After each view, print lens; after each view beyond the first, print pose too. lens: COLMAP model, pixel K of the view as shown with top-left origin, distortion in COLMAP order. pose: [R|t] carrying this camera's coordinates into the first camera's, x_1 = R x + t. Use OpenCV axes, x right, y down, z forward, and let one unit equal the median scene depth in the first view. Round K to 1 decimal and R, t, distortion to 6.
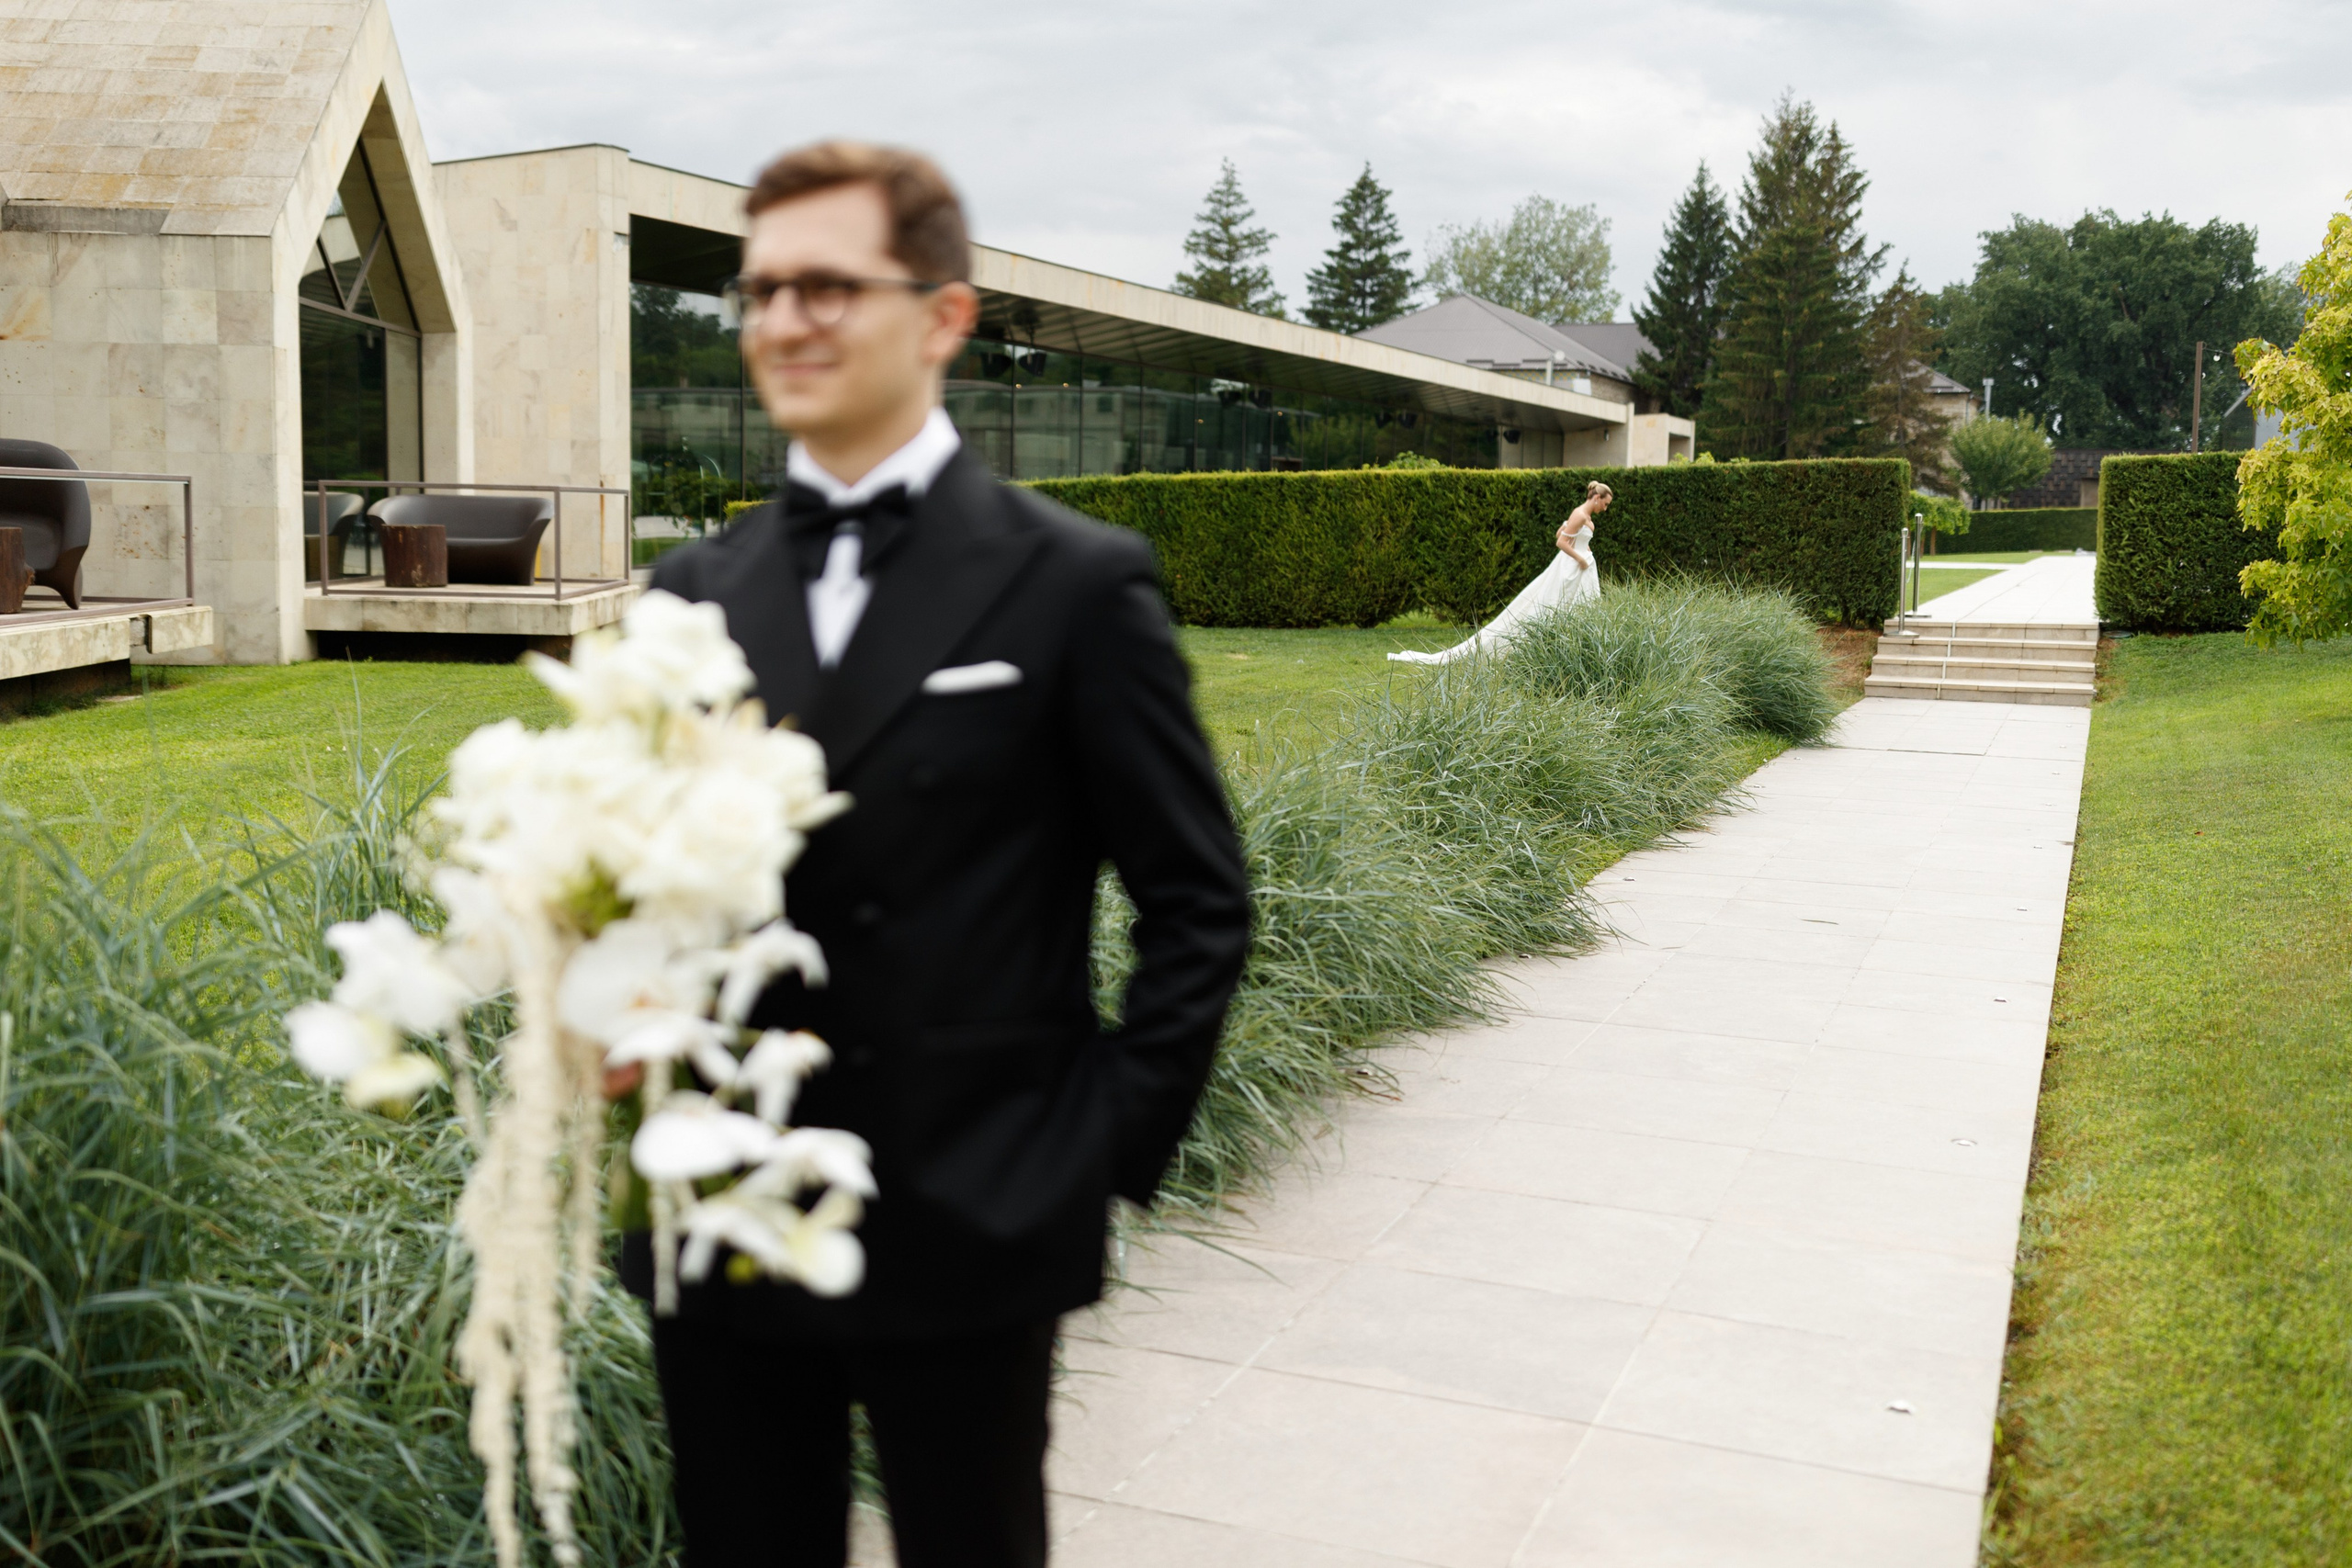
lens RADIAL K [[2419.4, 0, 1197.8], [0, 2419.4, 787.3], [0, 0, 1]] dist [0.006184, -0.021199]
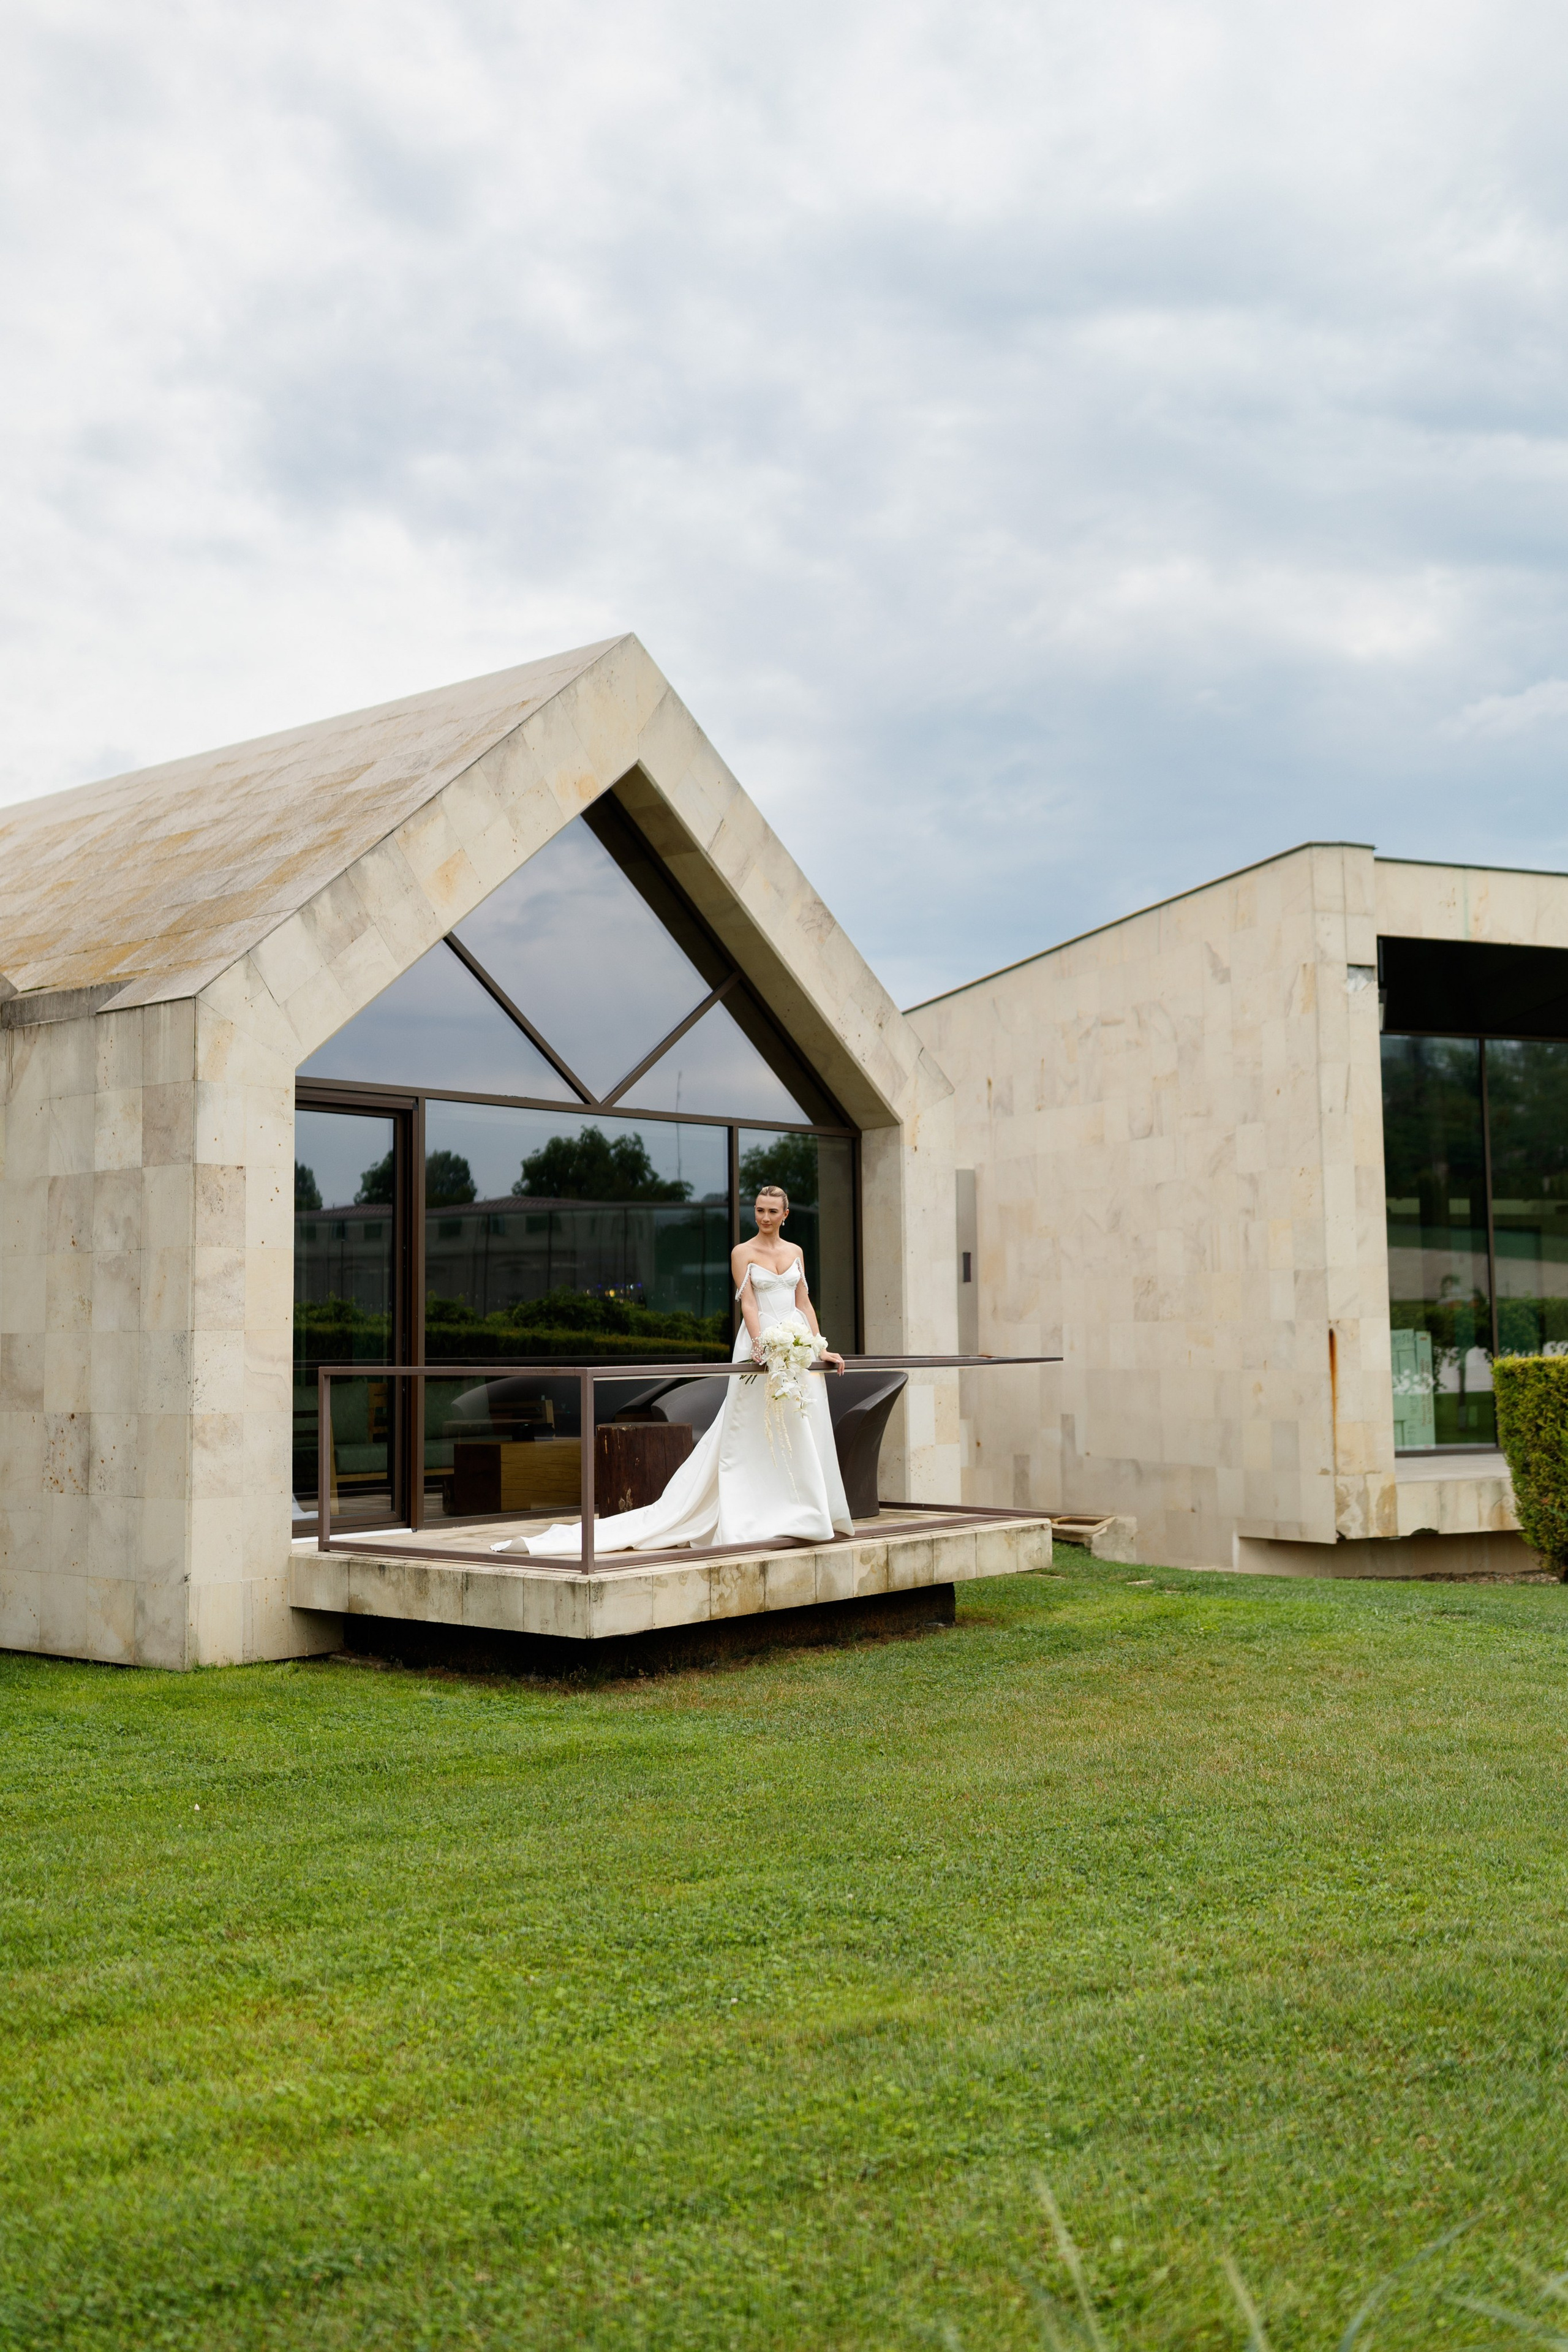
lens RADIAL K [[2378.3, 0, 780.5], [0, 2378.3, 1107.7], [0, 0, 1]] dist [0.005351, -0.015044]
pose [[0.709757, -0.094769, -0.698043, 0.160254], [-0.053324, 0.980839, -0.187381, -0.082114], [0.702425, 0.170218, 0.691104, 0.634923]]
